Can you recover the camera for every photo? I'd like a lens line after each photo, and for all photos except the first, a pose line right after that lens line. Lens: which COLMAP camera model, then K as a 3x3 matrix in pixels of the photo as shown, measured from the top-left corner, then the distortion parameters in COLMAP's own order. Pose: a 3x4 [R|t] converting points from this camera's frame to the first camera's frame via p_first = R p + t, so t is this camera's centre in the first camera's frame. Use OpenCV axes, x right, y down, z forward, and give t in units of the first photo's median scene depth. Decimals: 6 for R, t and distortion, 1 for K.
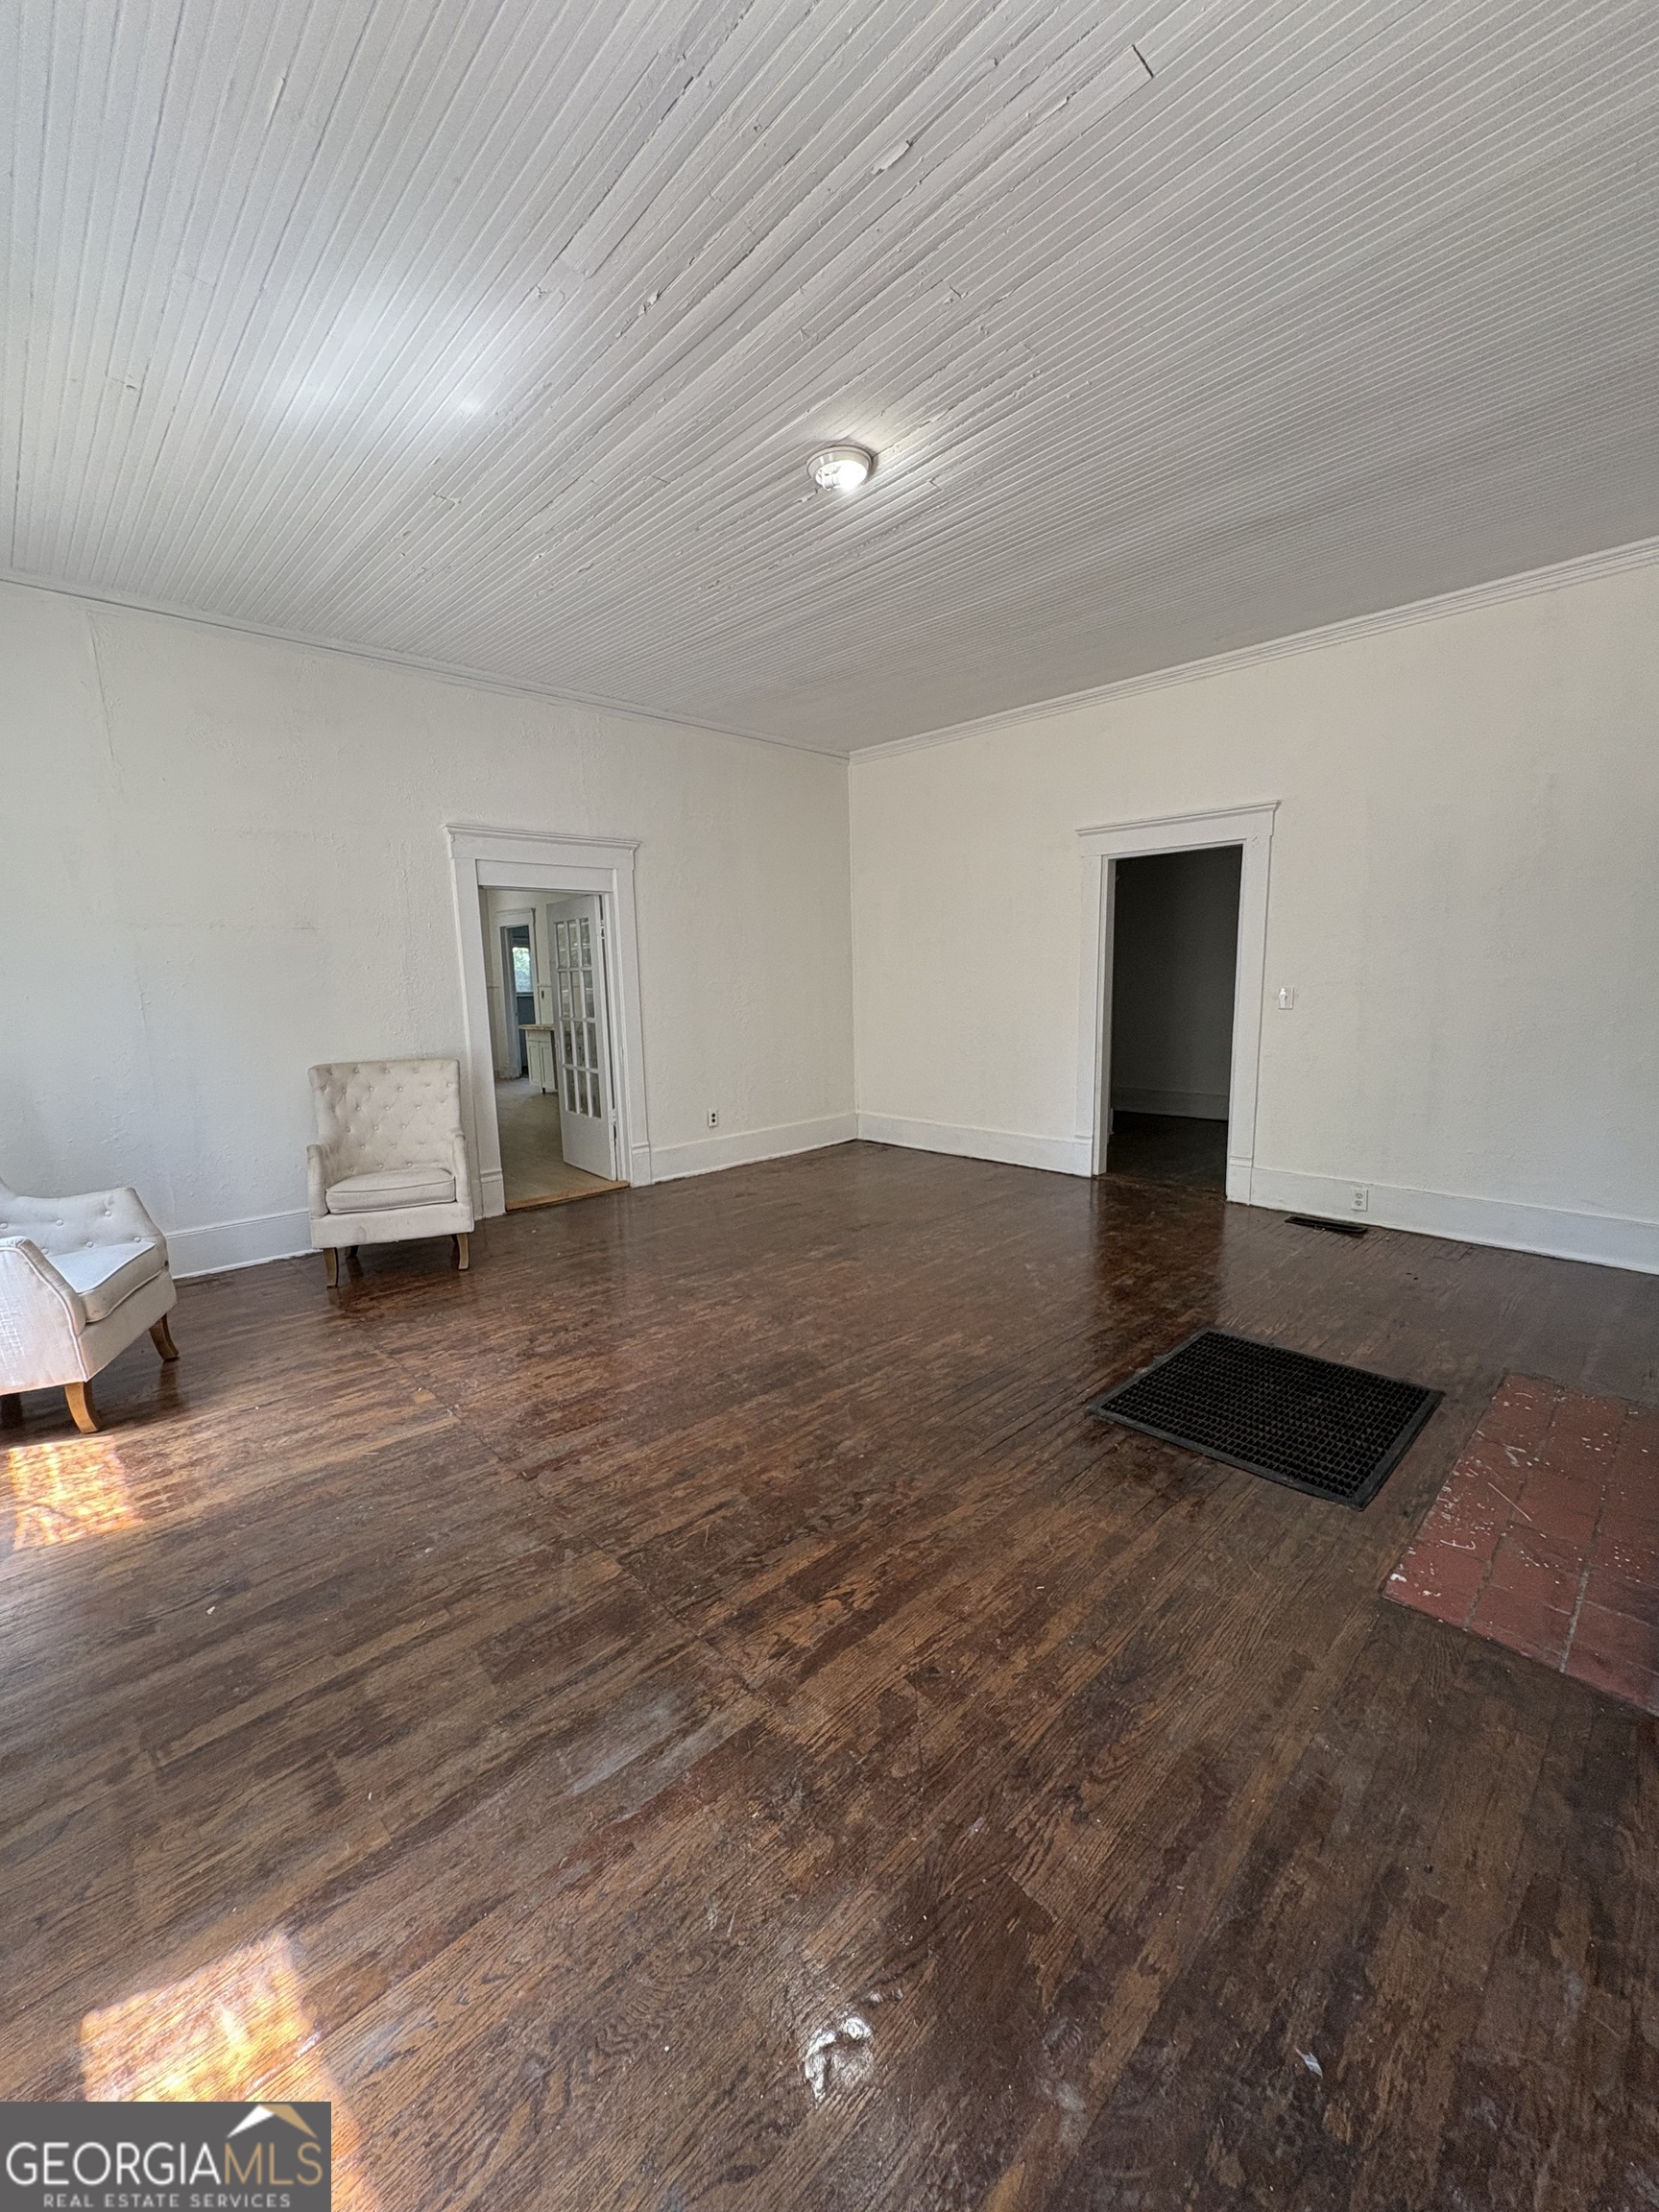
lens RADIAL K [[887.4, 0, 830.3], [0, 887.4, 1111.0], [0, 0, 1]] dist [0.001292, 0.000258]
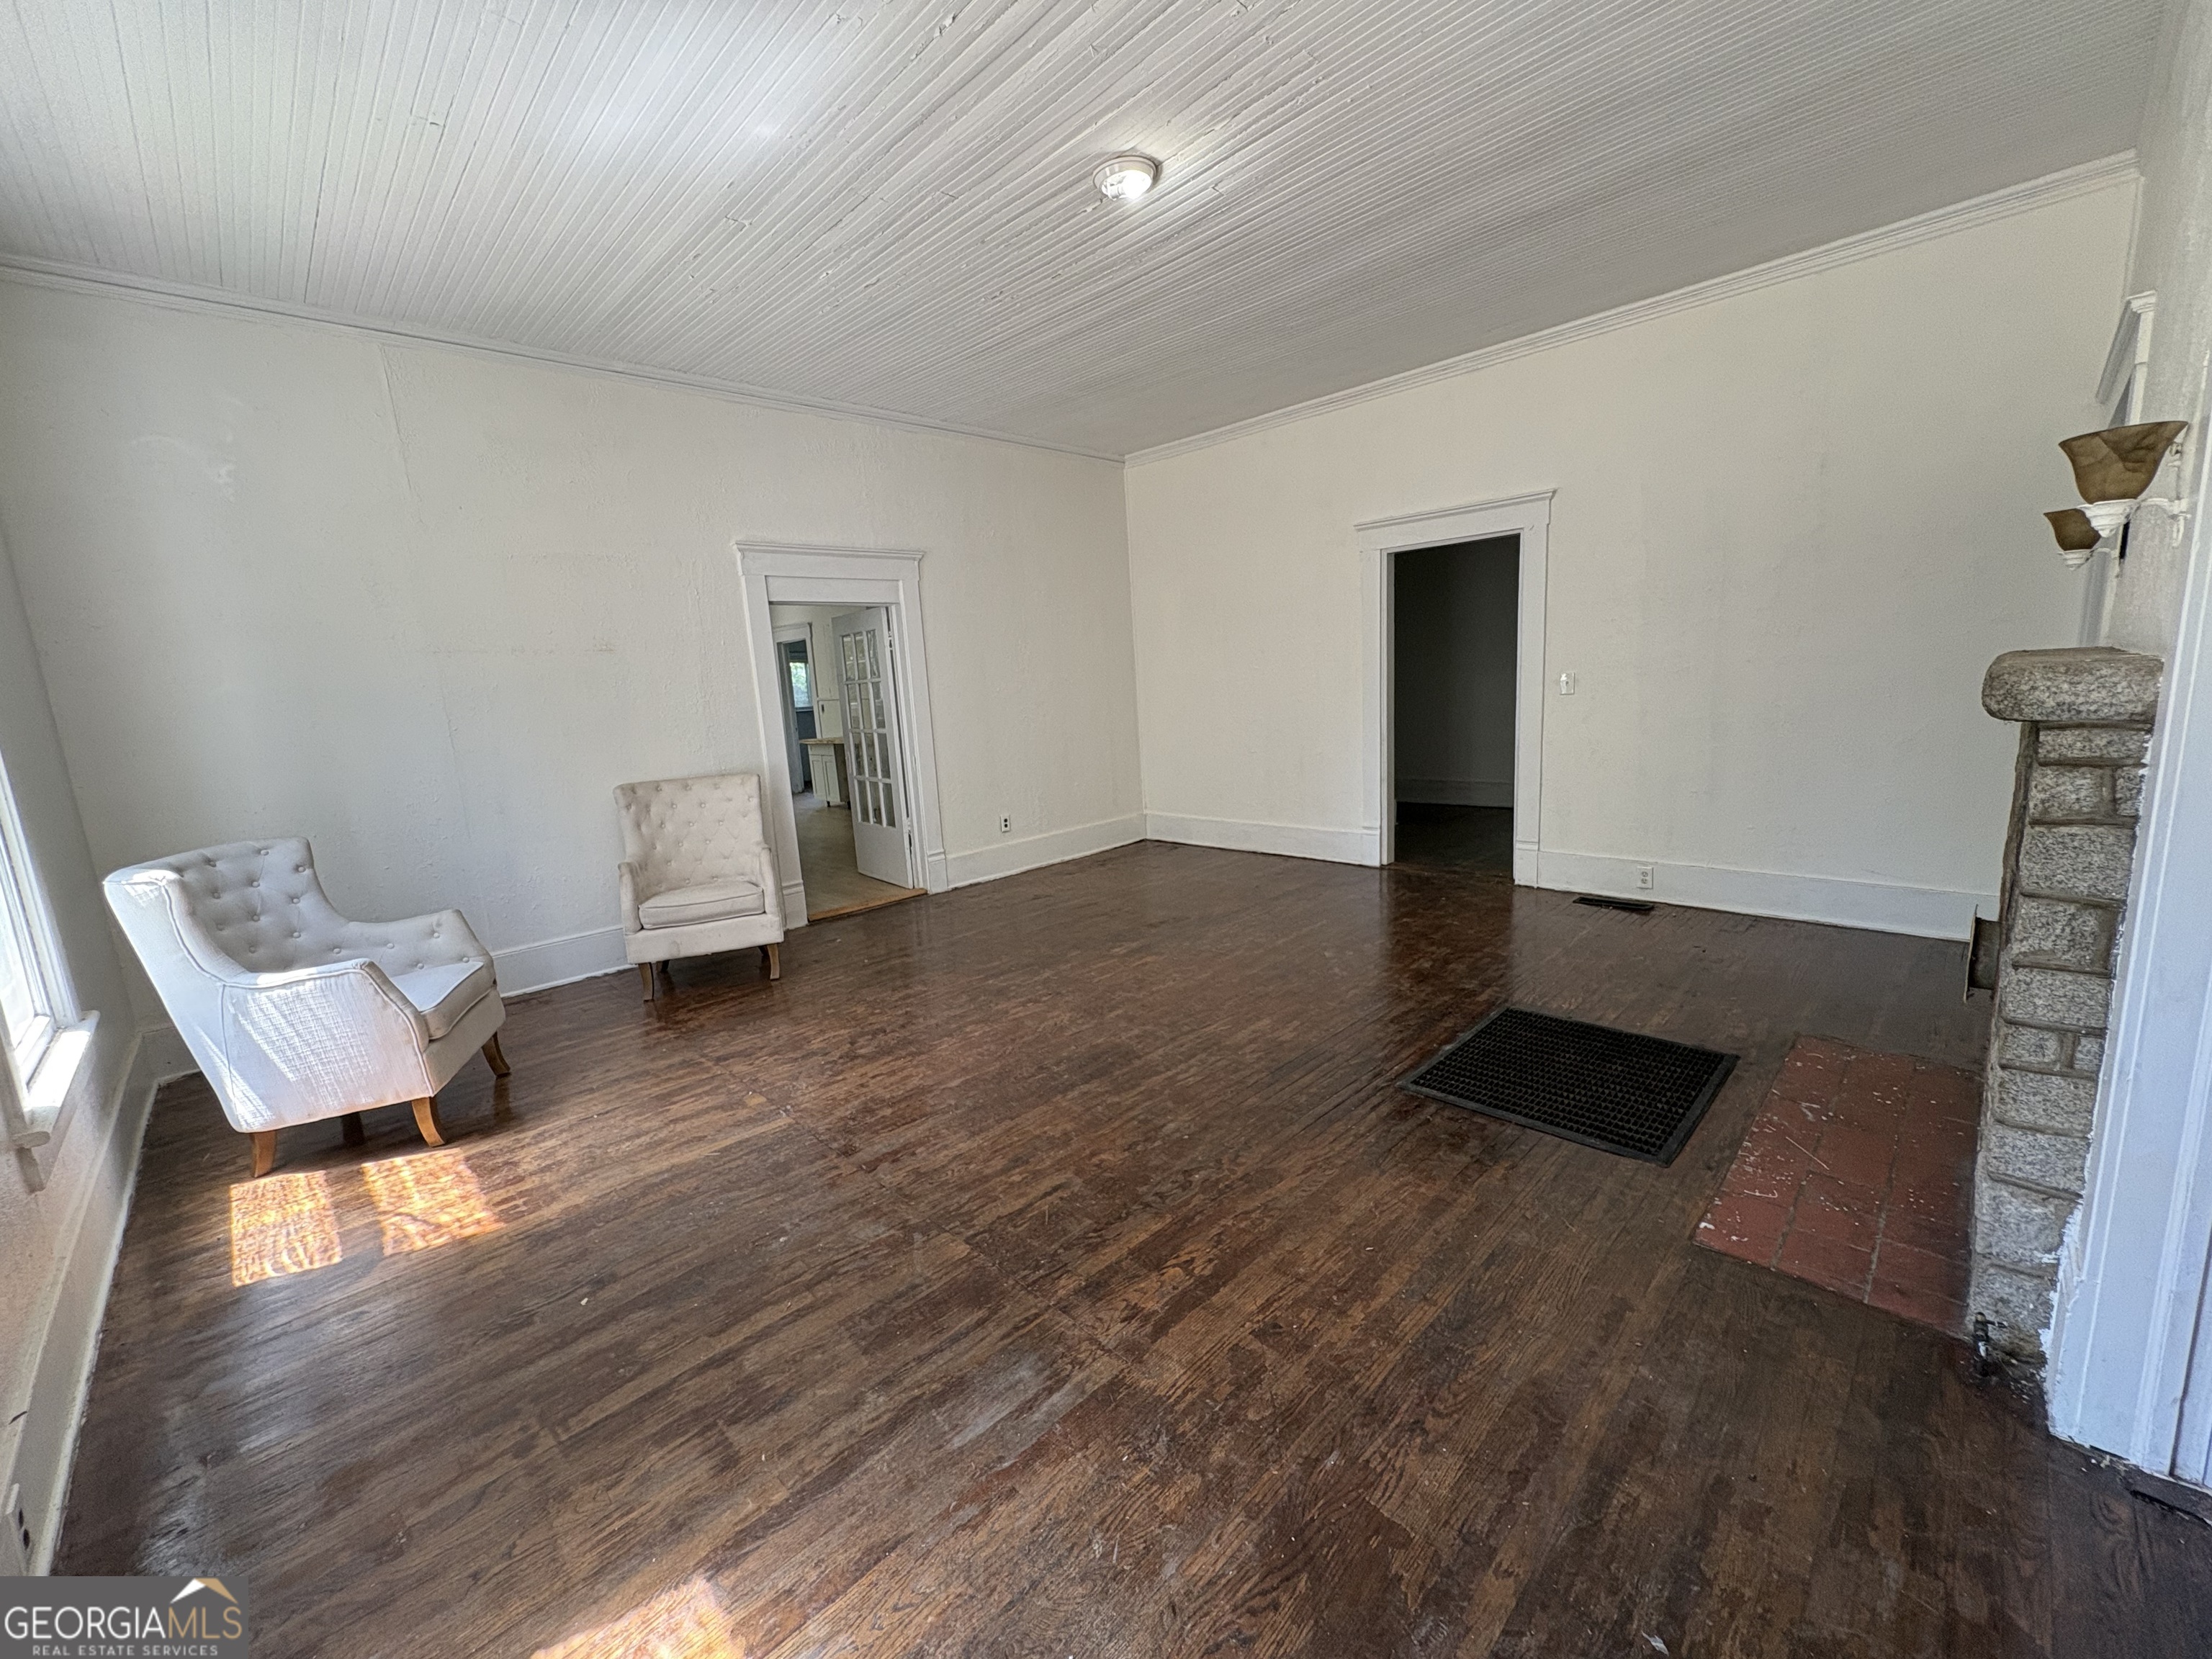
lens RADIAL K [[887.4, 0, 1109.8], [0, 887.4, 829.4], [0, 0, 1]] dist [0.001292, 0.000258]
pose [[0.999241, -0.038573, 0.005435, -0.050969], [0.038483, 0.999136, 0.015717, 0.009311], [-0.006036, -0.015496, 0.999862, -0.039454]]
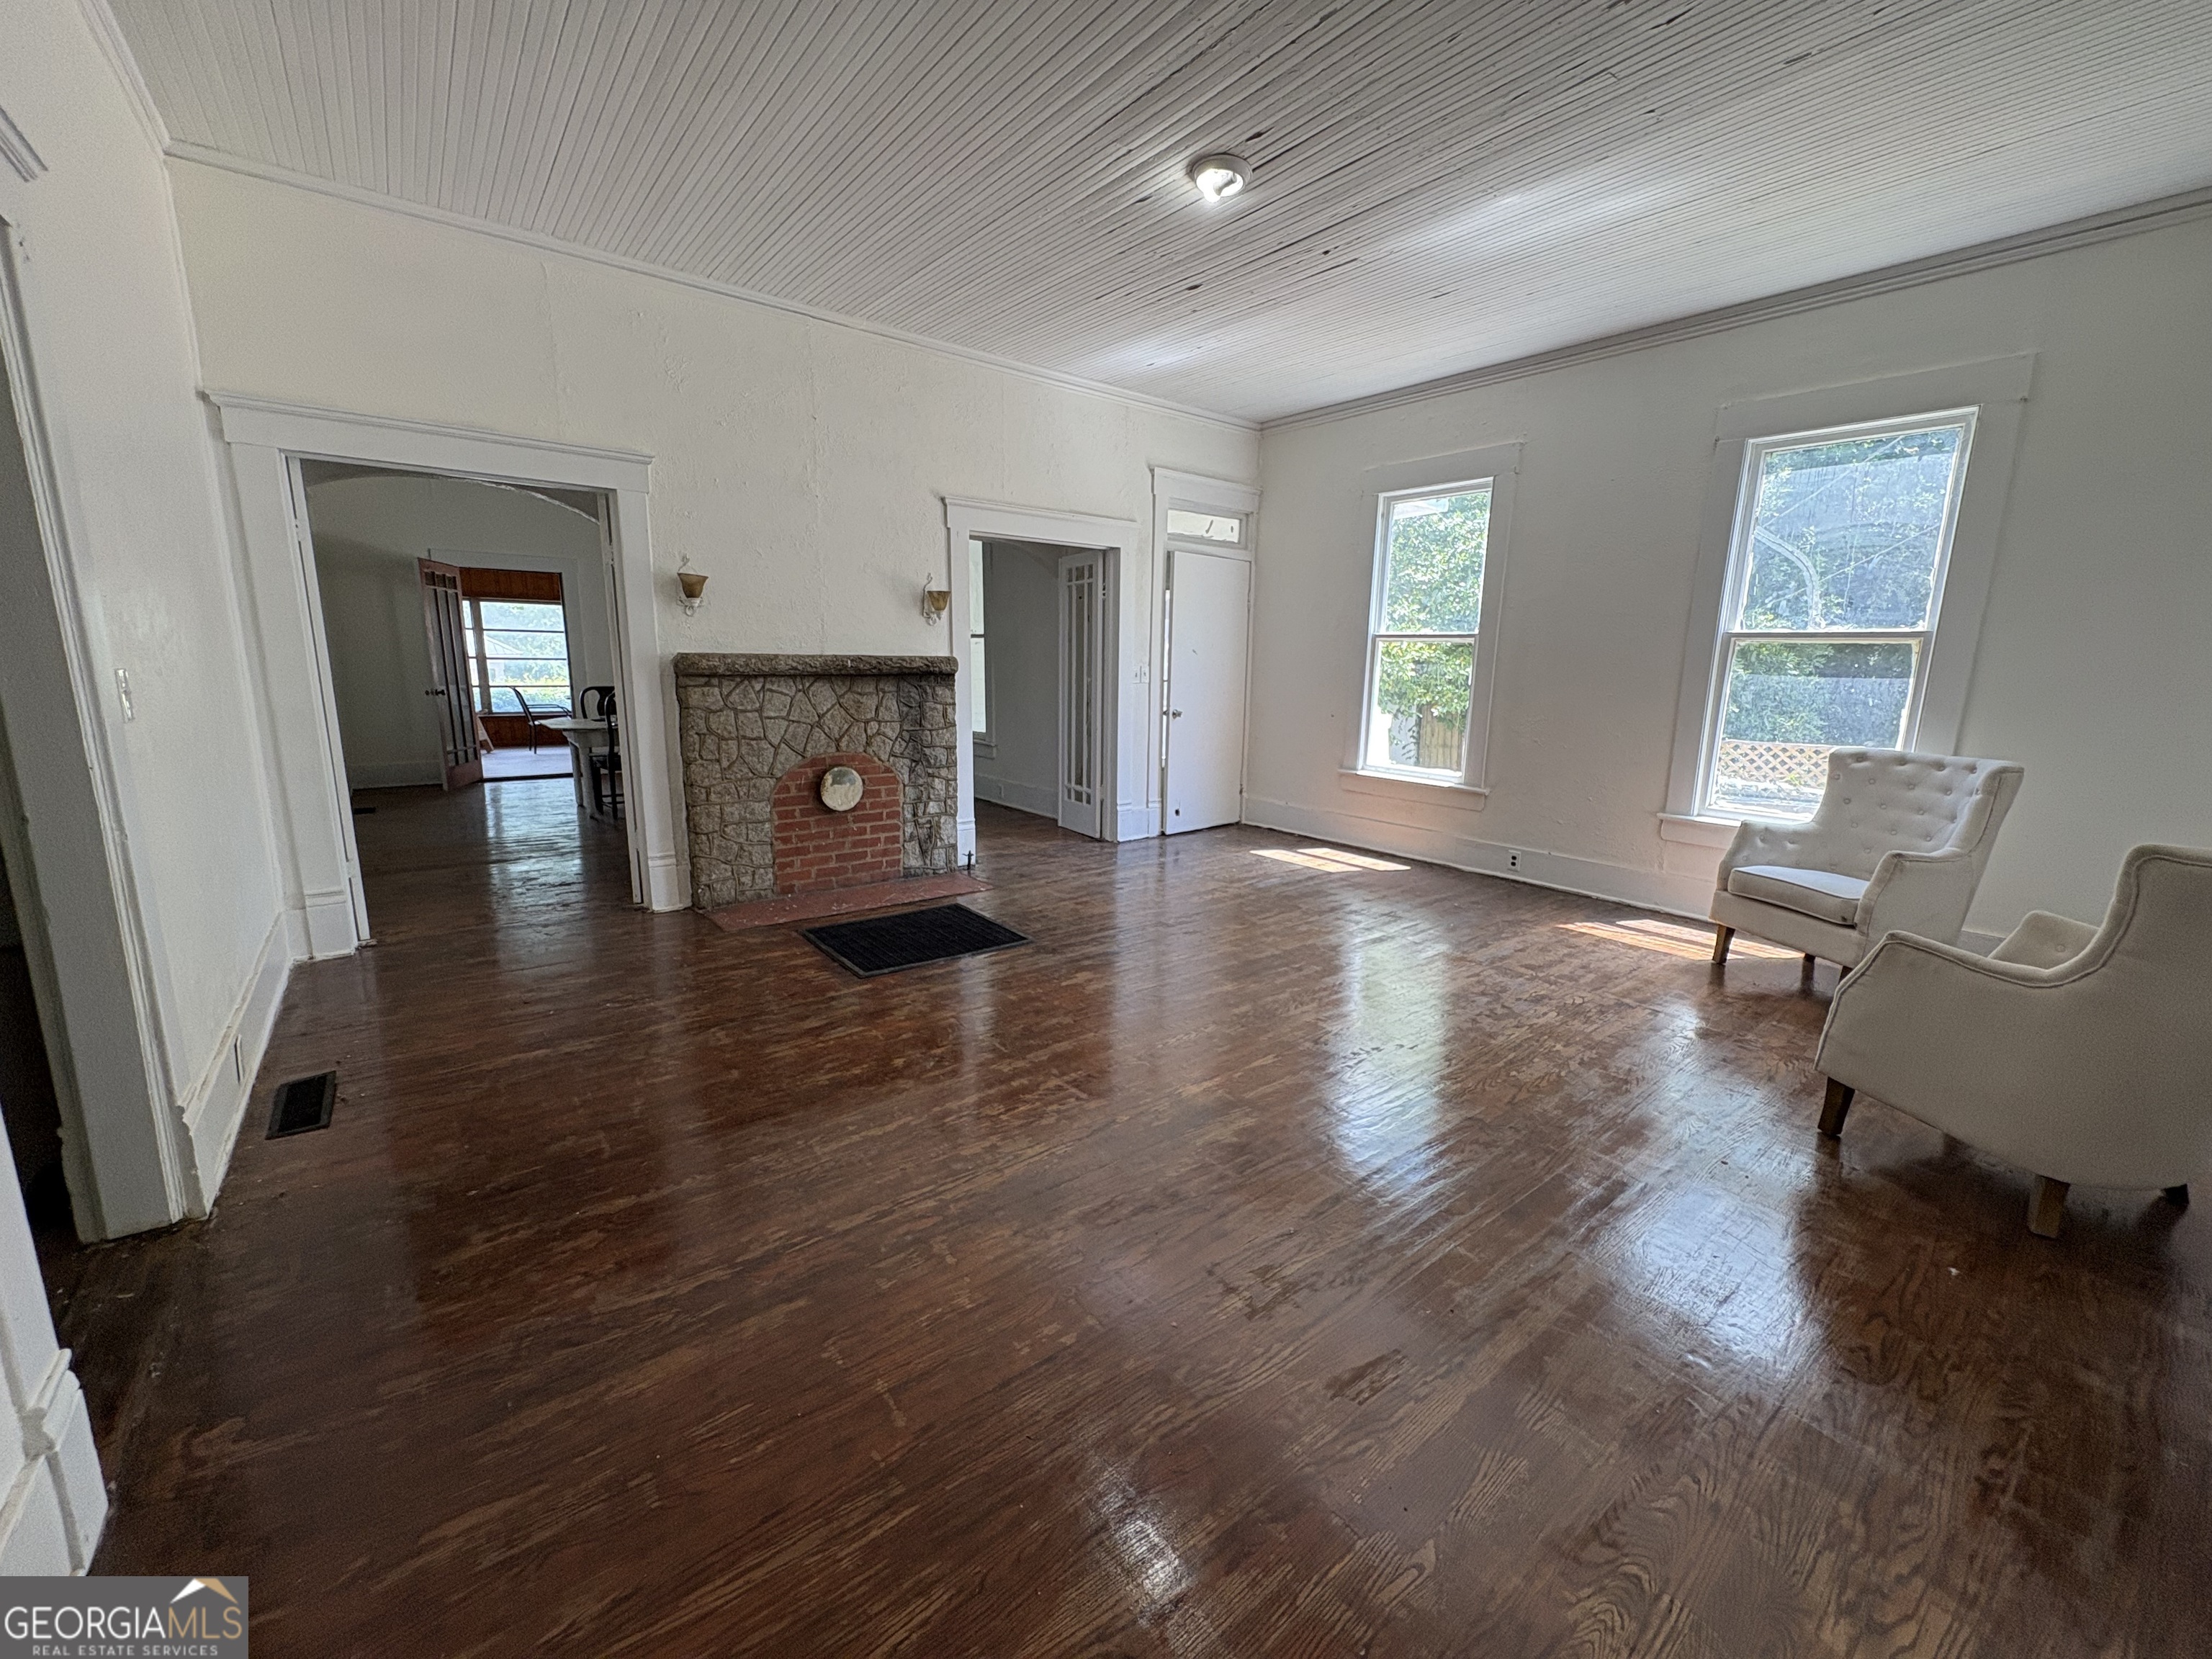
lens RADIAL K [[892.1, 0, 1106.0], [0, 892.1, 829.5], [0, 0, 1]] dist [0.000073, 0.000667]
pose [[-0.995068, -0.018470, 0.097459, 0.037333], [0.015769, 0.940562, 0.339254, -0.427503], [-0.097932, 0.339118, -0.935632, 2.873057]]
